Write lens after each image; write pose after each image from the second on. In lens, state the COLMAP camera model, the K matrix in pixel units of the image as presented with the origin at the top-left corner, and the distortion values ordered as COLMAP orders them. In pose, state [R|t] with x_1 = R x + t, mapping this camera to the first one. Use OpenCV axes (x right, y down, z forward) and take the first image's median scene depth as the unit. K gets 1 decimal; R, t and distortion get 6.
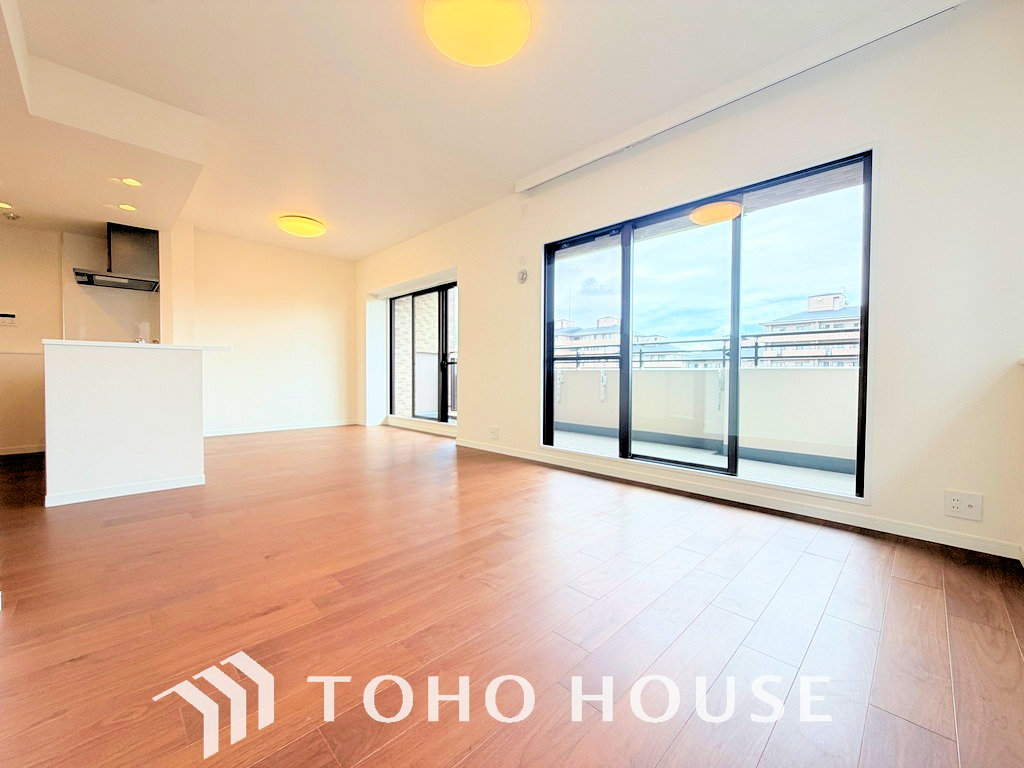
lens RADIAL K [[411.7, 0, 512.0], [0, 411.7, 384.0], [0, 0, 1]] dist [0.001241, -0.000238]
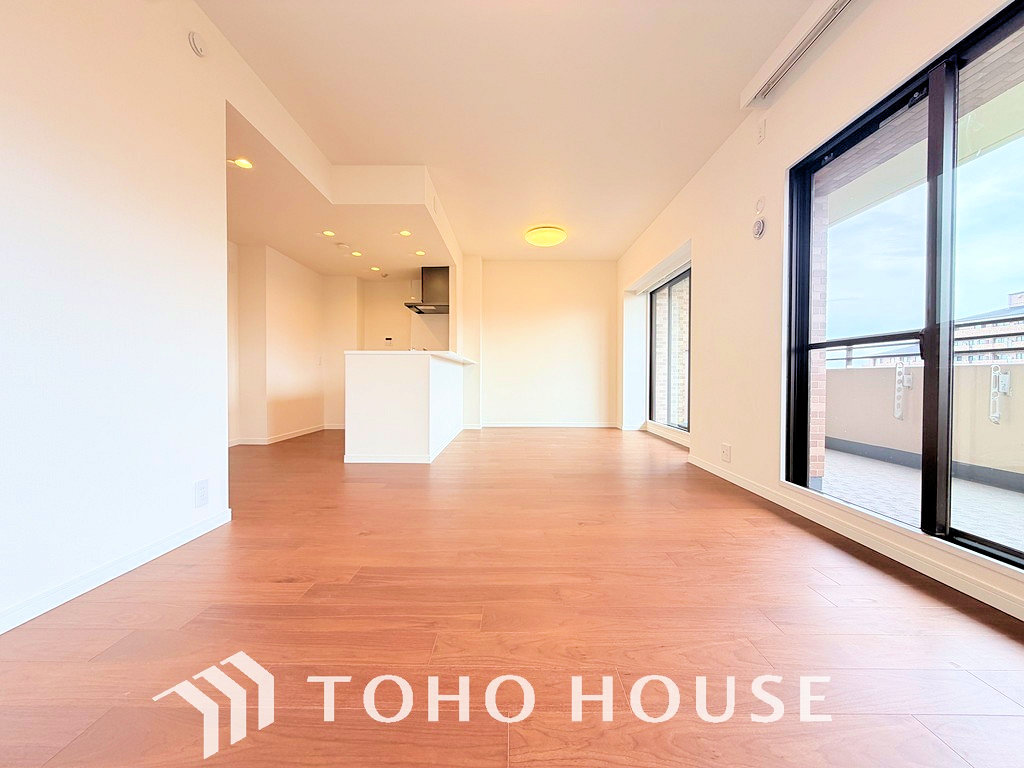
lens RADIAL K [[411.7, 0, 512.0], [0, 411.7, 384.0], [0, 0, 1]] dist [0.001241, -0.000238]
pose [[0.701279, 0.007728, -0.712846, 0.232395], [-0.015768, 0.999865, -0.004672, 0.006160], [0.712713, 0.014516, 0.701306, 0.240411]]
